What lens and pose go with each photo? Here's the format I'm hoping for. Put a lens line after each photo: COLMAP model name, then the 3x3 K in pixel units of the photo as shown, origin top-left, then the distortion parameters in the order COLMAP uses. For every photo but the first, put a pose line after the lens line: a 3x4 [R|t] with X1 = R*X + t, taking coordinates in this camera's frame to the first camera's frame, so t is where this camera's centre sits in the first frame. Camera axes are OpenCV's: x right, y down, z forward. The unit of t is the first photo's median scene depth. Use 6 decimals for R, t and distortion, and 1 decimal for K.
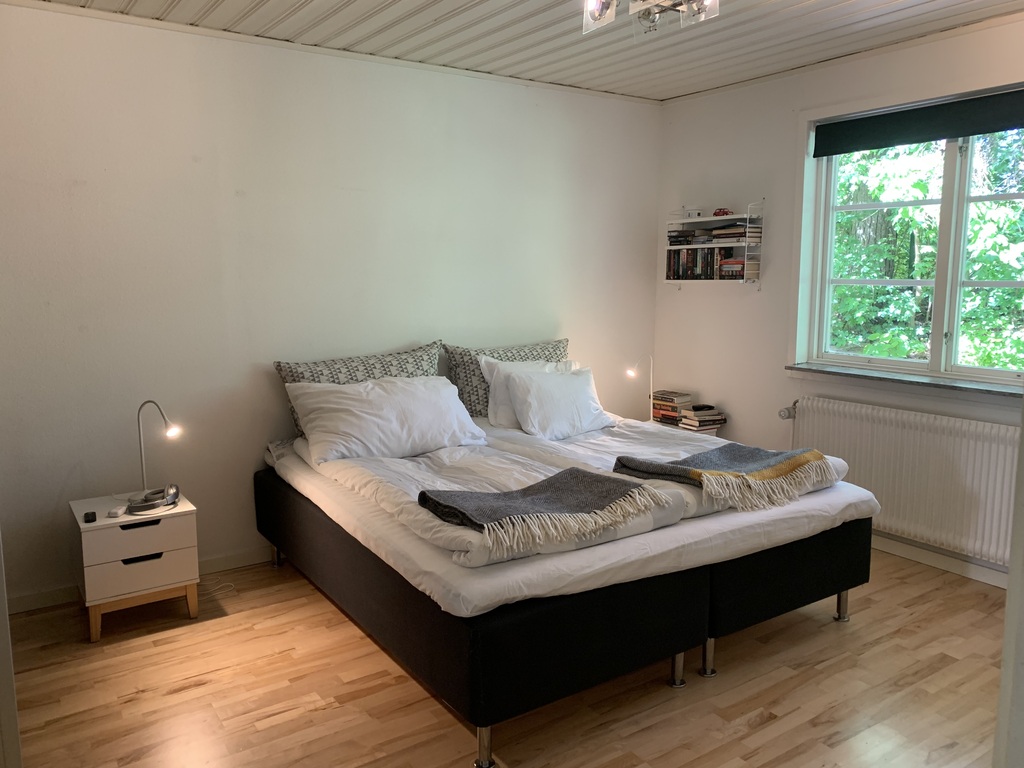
lens RADIAL K [[785.4, 0, 514.3], [0, 785.4, 376.1], [0, 0, 1]] dist [0.027536, -0.023196]
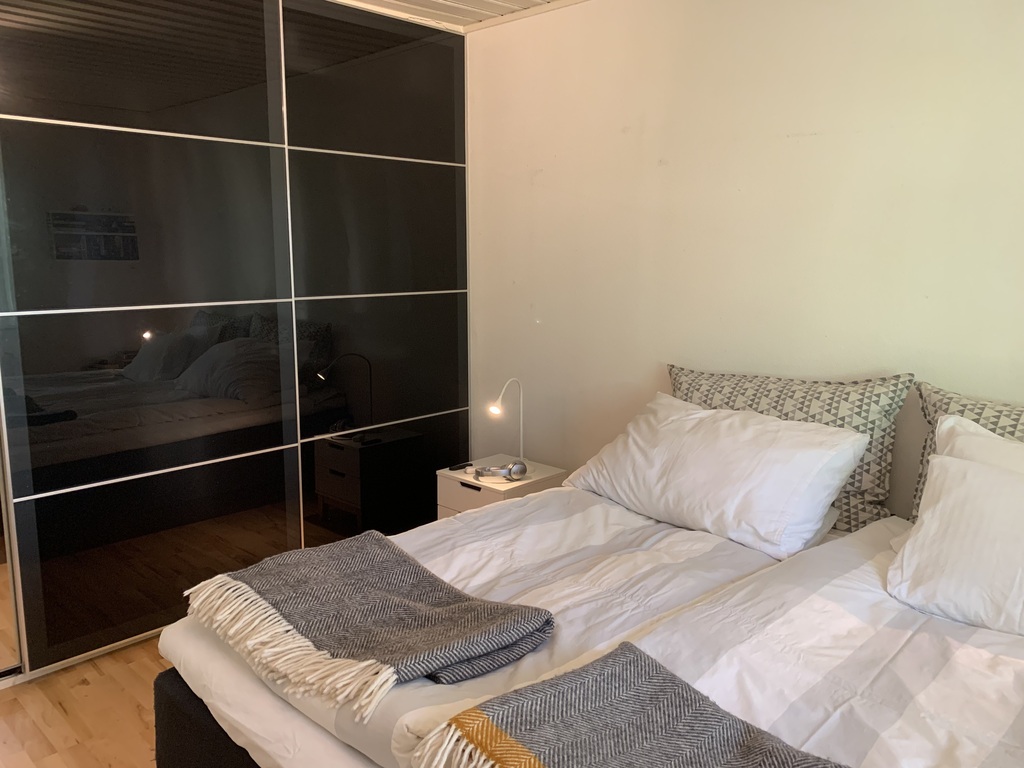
lens RADIAL K [[785.4, 0, 486.3], [0, 785.4, 355.0], [0, 0, 1]] dist [0.027536, -0.023196]
pose [[0.167308, 0.129203, -0.977402, 0.377491], [-0.130841, 0.985517, 0.107879, -0.073847], [0.977184, 0.109835, 0.181790, 0.540769]]
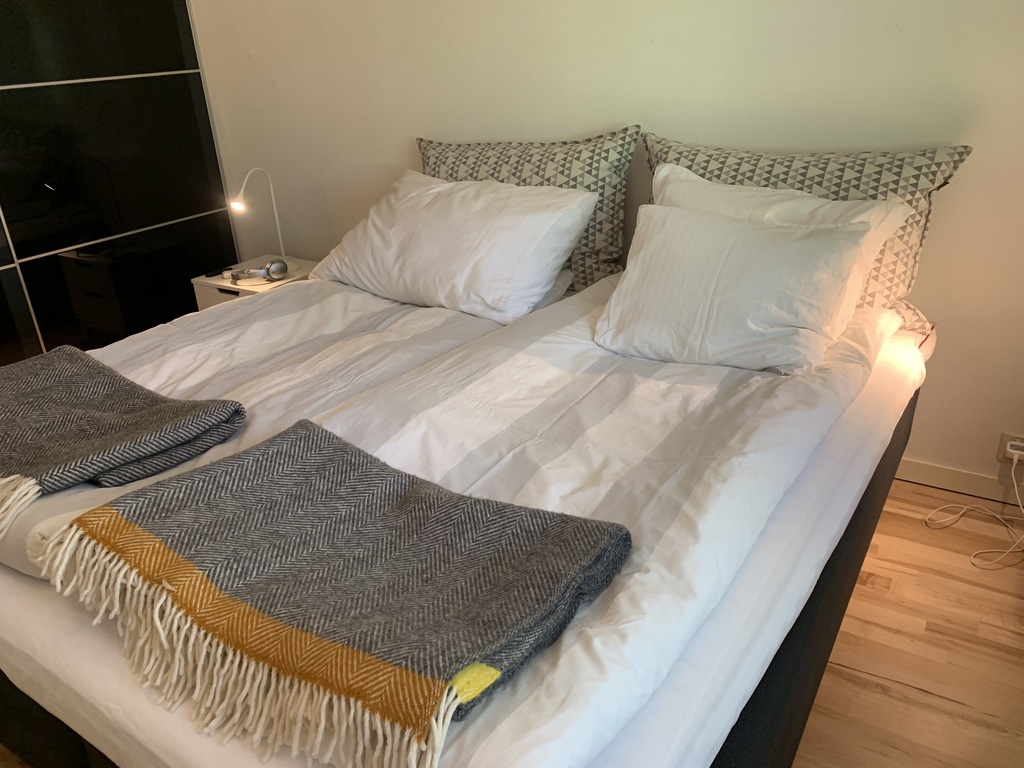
lens RADIAL K [[785.4, 0, 478.5], [0, 785.4, 394.7], [0, 0, 1]] dist [0.027536, -0.023196]
pose [[0.366018, 0.375803, -0.851353, 0.379274], [-0.073348, 0.923640, 0.376178, -0.065279], [0.927713, -0.075243, 0.365634, 0.615477]]
